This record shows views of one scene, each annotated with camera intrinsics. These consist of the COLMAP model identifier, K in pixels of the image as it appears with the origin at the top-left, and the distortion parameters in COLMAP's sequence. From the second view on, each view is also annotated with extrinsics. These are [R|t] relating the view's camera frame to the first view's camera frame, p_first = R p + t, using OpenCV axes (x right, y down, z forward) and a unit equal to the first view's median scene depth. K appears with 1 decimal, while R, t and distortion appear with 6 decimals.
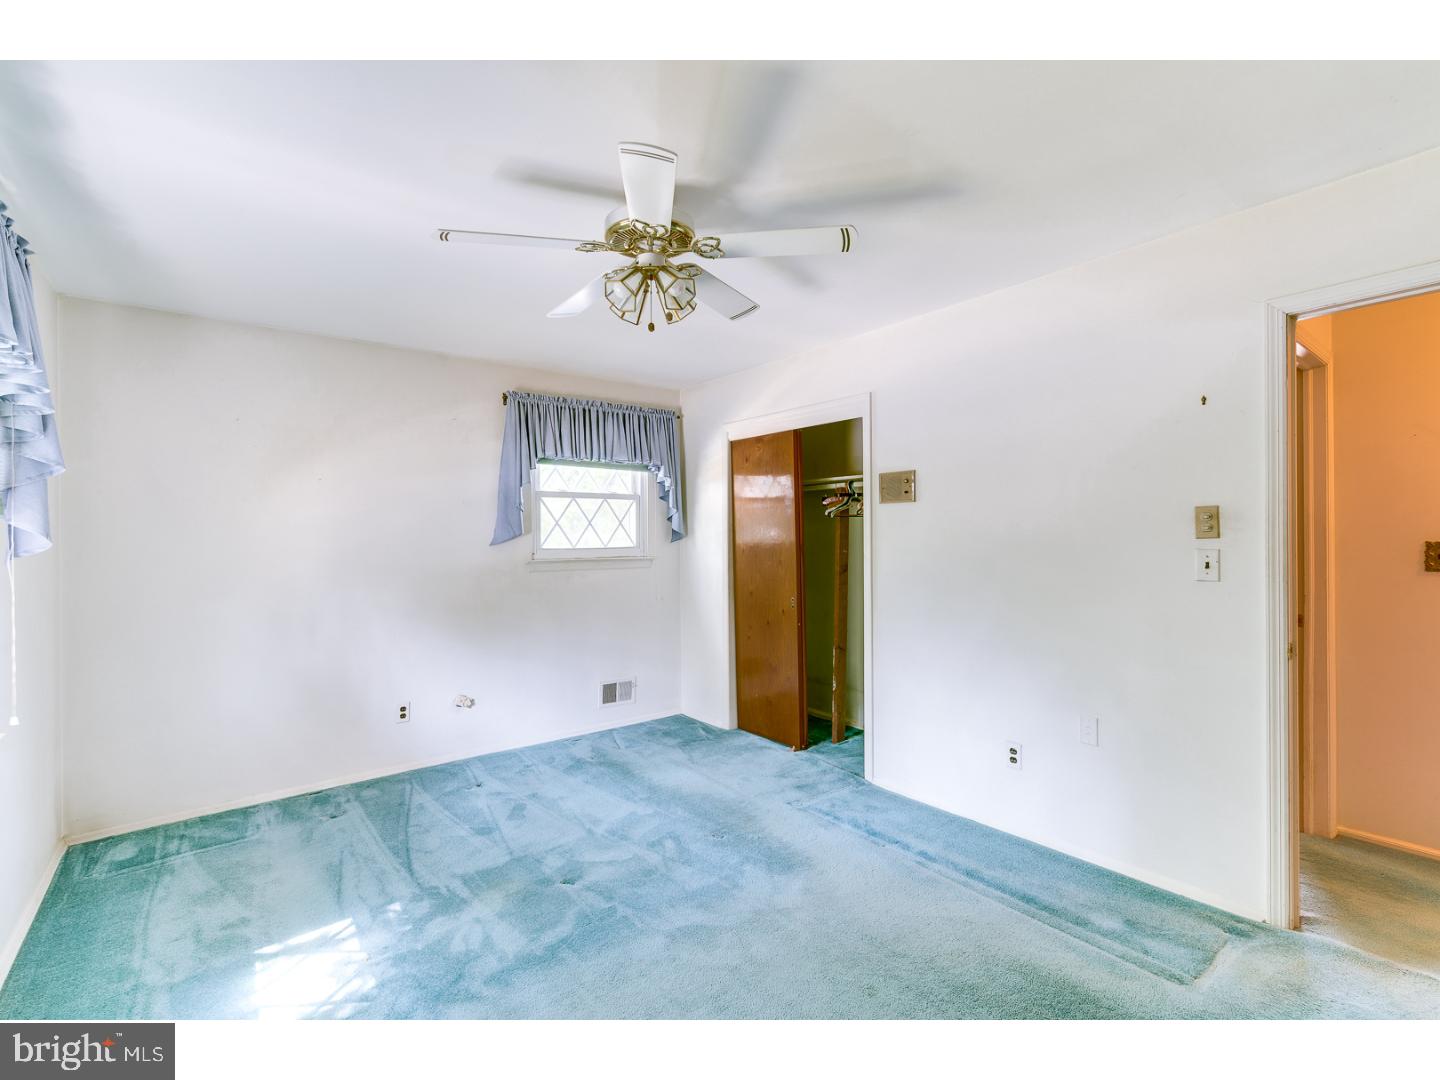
lens RADIAL K [[655.6, 0, 720.0], [0, 655.6, 540.0], [0, 0, 1]] dist [-0.002865, 0.000014]
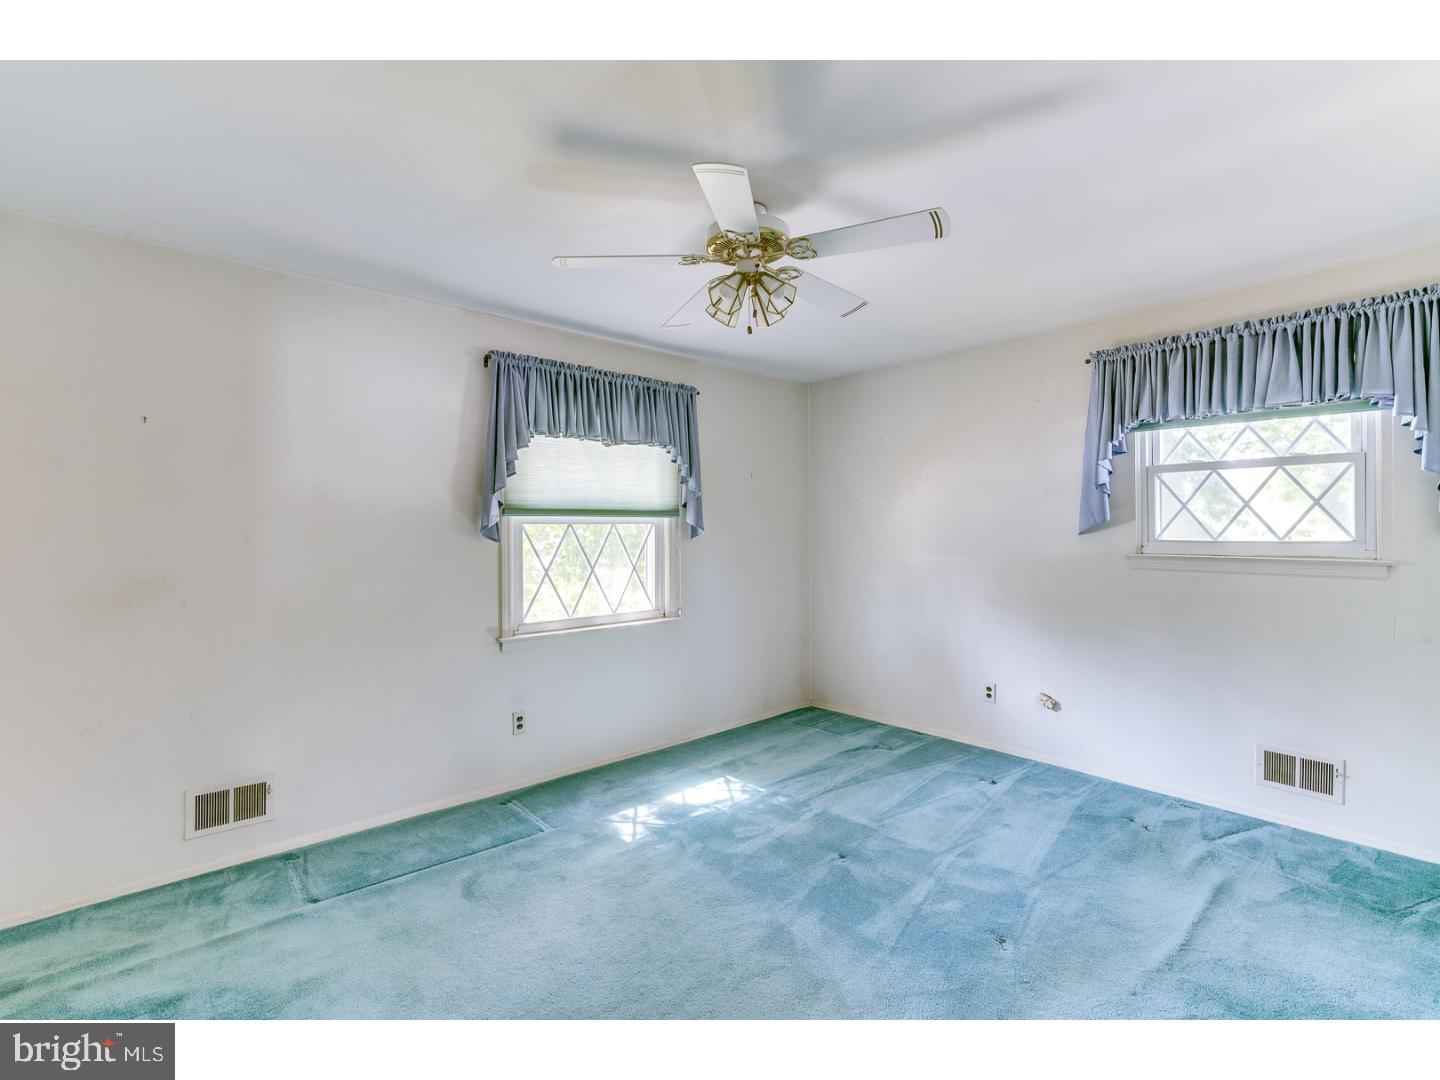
lens RADIAL K [[669.6, 0, 720.0], [0, 669.6, 540.0], [0, 0, 1]] dist [0.000013, -0.000427]
pose [[0.047962, 0.028008, -0.998456, 0.516181], [0.001283, 0.999604, 0.028101, -0.010507], [0.998848, -0.002629, 0.047908, 0.478026]]
